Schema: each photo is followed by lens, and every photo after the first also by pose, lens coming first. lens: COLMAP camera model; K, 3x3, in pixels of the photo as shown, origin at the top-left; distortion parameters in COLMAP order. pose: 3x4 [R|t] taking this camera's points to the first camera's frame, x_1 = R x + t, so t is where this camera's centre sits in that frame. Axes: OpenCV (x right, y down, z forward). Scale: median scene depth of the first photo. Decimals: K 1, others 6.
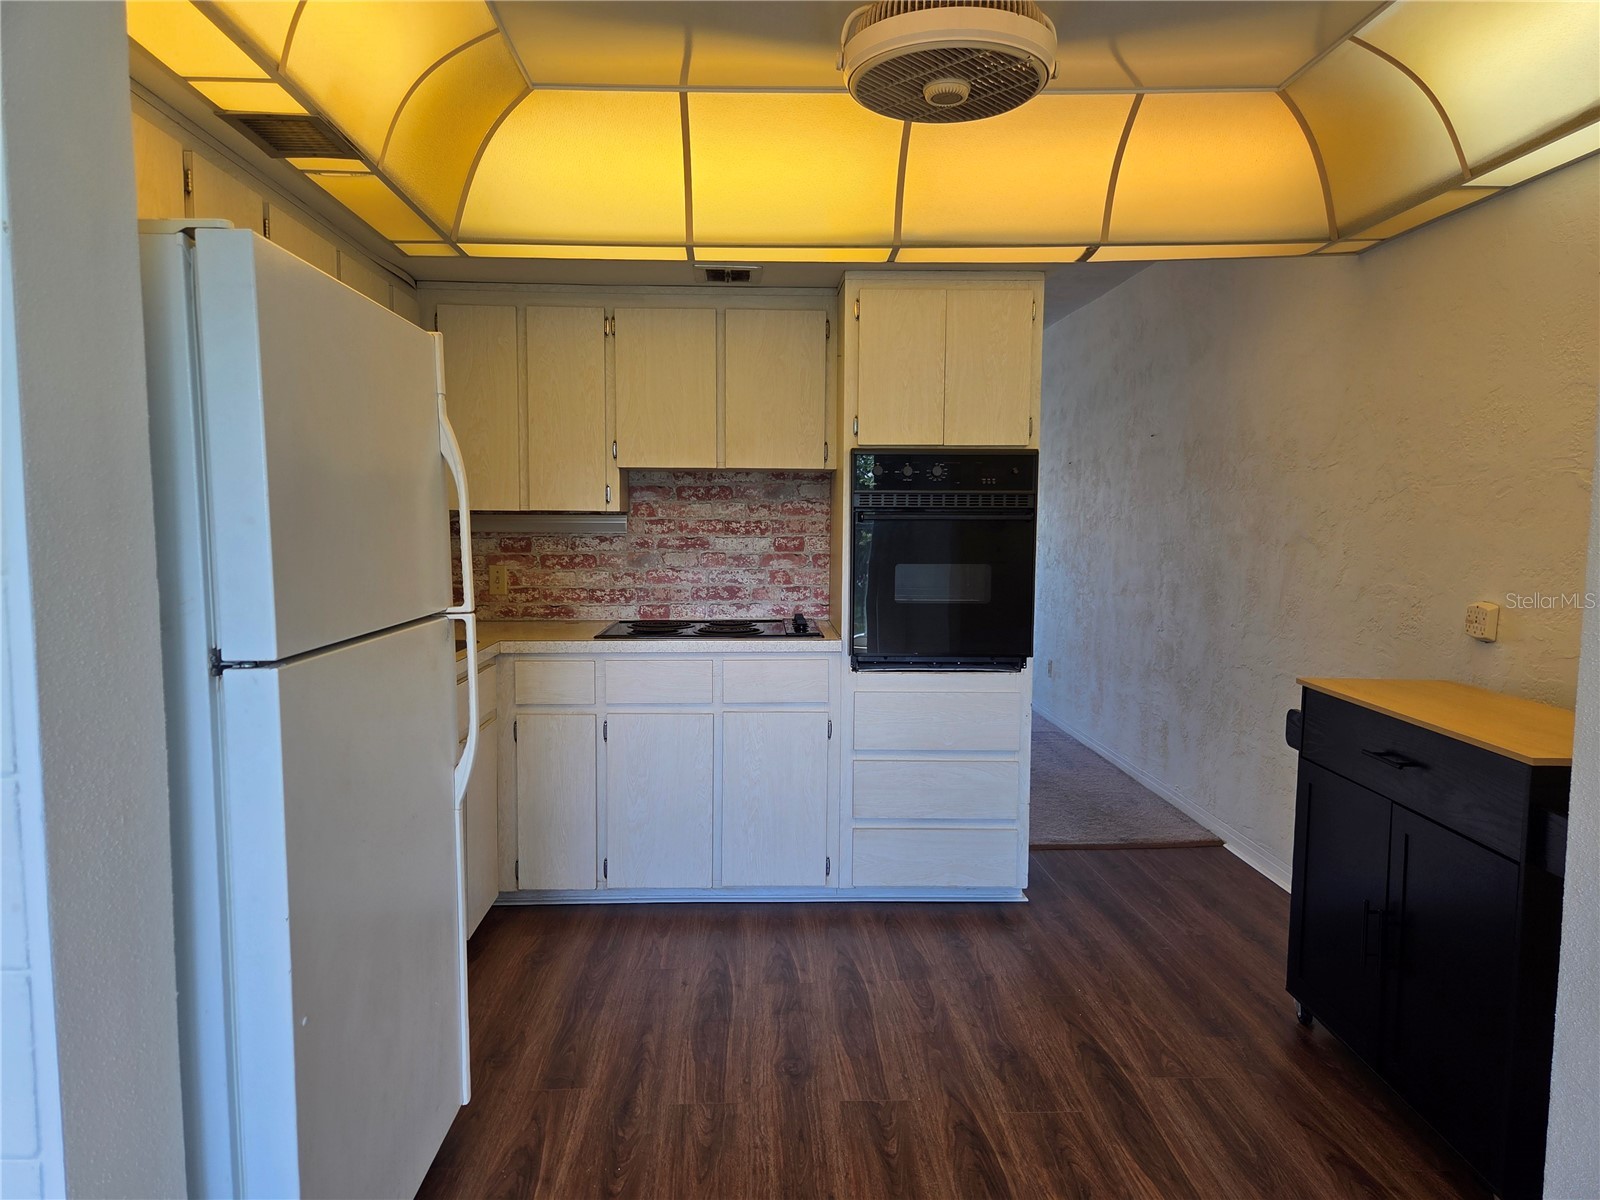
lens RADIAL K [[1065.6, 0, 777.2], [0, 1065.6, 612.7], [0, 0, 1]] dist [0.073032, -0.070684]
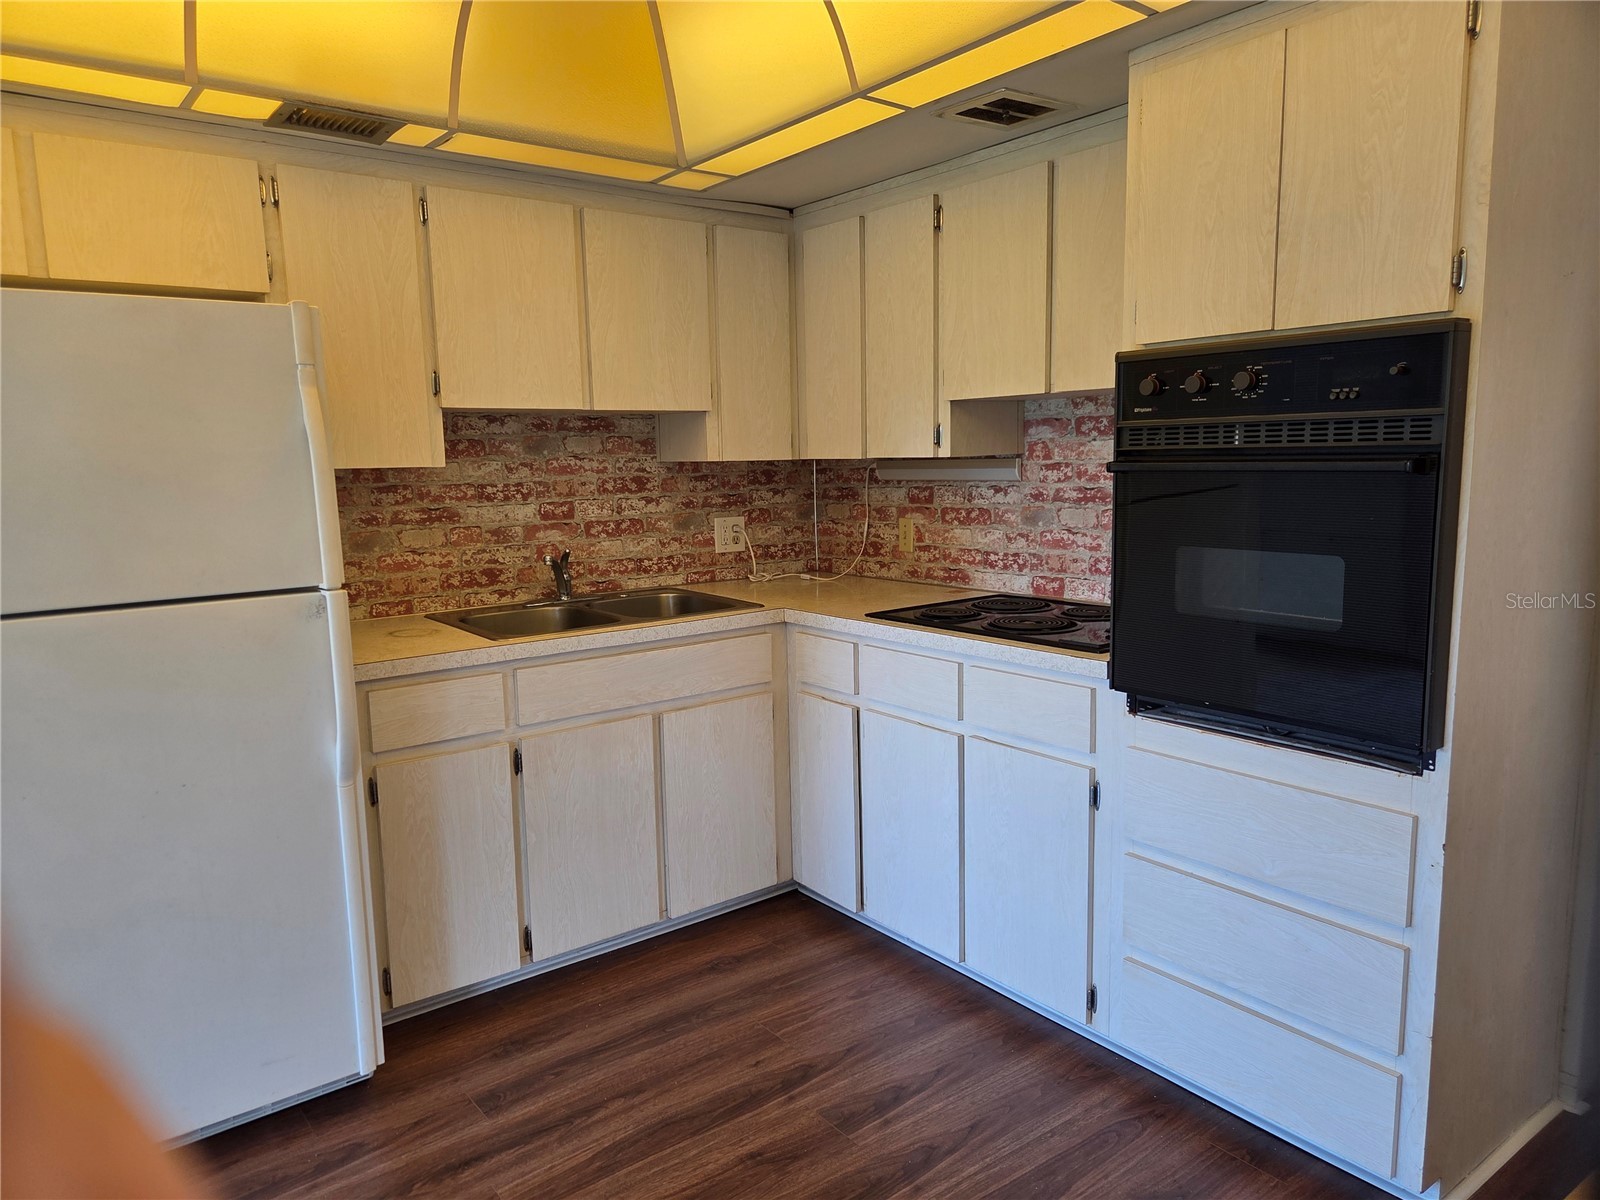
lens RADIAL K [[1071.1, 0, 805.6], [0, 1071.1, 600.0], [0, 0, 1]] dist [0.056282, -0.050496]
pose [[0.597681, 0.093370, -0.796278, 0.393255], [-0.051360, 0.995614, 0.078193, -0.041992], [0.800087, -0.005837, 0.599856, 0.408434]]
